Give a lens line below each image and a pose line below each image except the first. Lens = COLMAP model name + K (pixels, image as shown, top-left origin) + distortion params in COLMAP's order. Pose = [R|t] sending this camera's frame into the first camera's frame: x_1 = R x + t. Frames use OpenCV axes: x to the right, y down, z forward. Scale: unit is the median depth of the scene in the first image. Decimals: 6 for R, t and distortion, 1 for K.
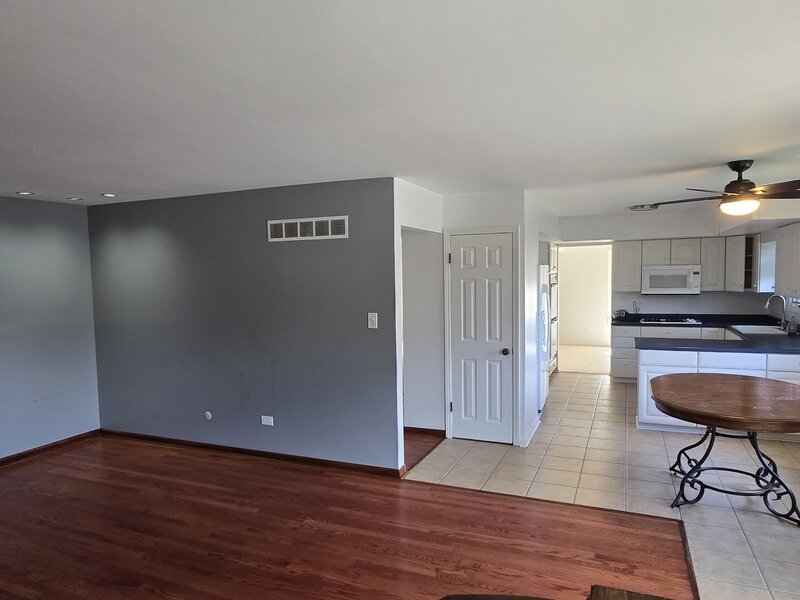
lens RADIAL K [[530.1, 0, 399.4], [0, 530.1, 300.9], [0, 0, 1]] dist [0.001079, -0.004856]
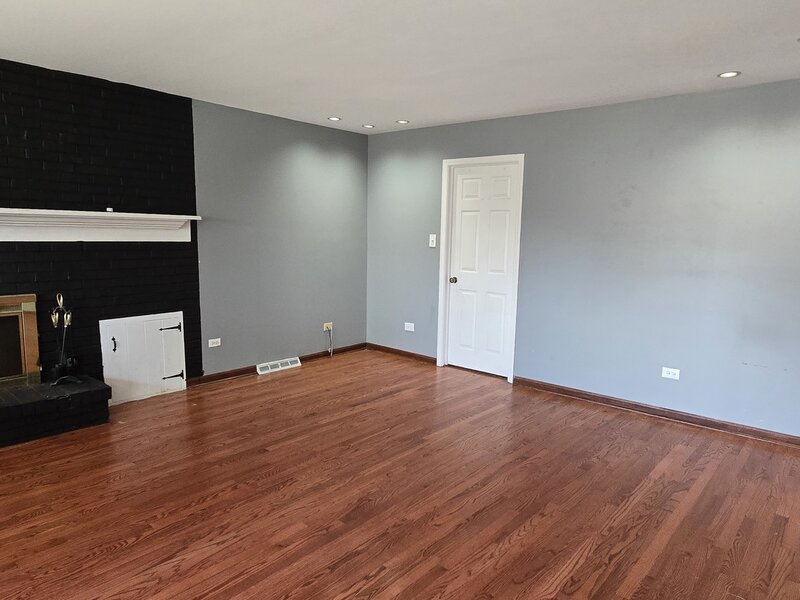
lens RADIAL K [[530.1, 0, 398.6], [0, 530.1, 301.3], [0, 0, 1]] dist [0.001079, -0.004856]
pose [[-0.312777, 0.135849, -0.940062, 0.179180], [-0.066292, 0.984183, 0.164282, 0.015310], [0.947511, 0.113702, -0.298824, 0.883910]]
